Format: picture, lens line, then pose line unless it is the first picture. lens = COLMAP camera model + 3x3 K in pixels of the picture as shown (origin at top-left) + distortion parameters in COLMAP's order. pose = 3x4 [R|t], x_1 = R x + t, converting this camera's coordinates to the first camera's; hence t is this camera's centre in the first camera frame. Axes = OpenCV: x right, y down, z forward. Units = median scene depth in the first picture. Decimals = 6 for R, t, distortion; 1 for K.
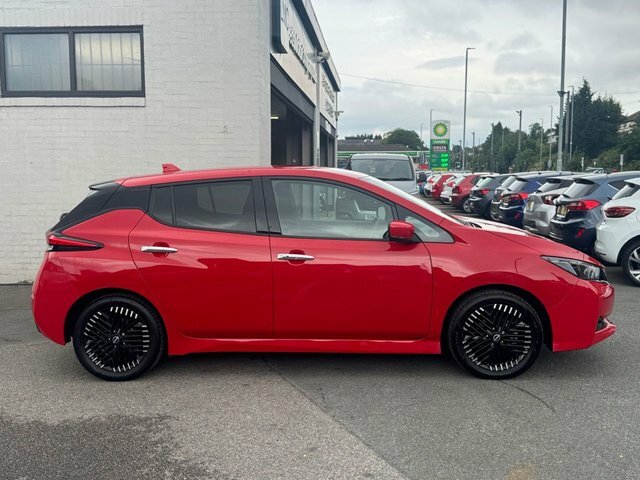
lens RADIAL K [[681.6, 0, 320.0], [0, 681.6, 240.0], [0, 0, 1]] dist [0.188628, -0.433982]
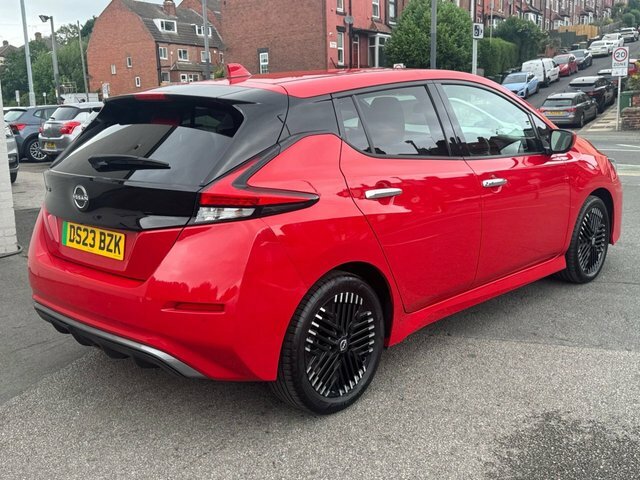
lens RADIAL K [[681.6, 0, 320.0], [0, 681.6, 240.0], [0, 0, 1]] dist [0.188628, -0.433982]
pose [[0.648381, -0.159680, 0.744382, -0.751956], [0.095025, 0.987085, 0.128972, -0.030914], [-0.755362, -0.012888, 0.655181, 0.611605]]
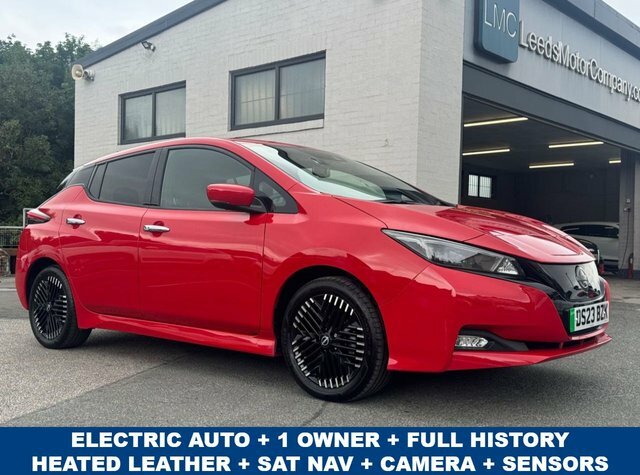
lens RADIAL K [[667.5, 0, 320.2], [0, 667.5, 246.6], [0, 0, 1]] dist [0.097904, -0.006081]
pose [[0.795213, 0.022071, -0.605928, 0.654467], [-0.074693, 0.995291, -0.061773, 0.084160], [0.601712, 0.094381, 0.793117, 0.417796]]
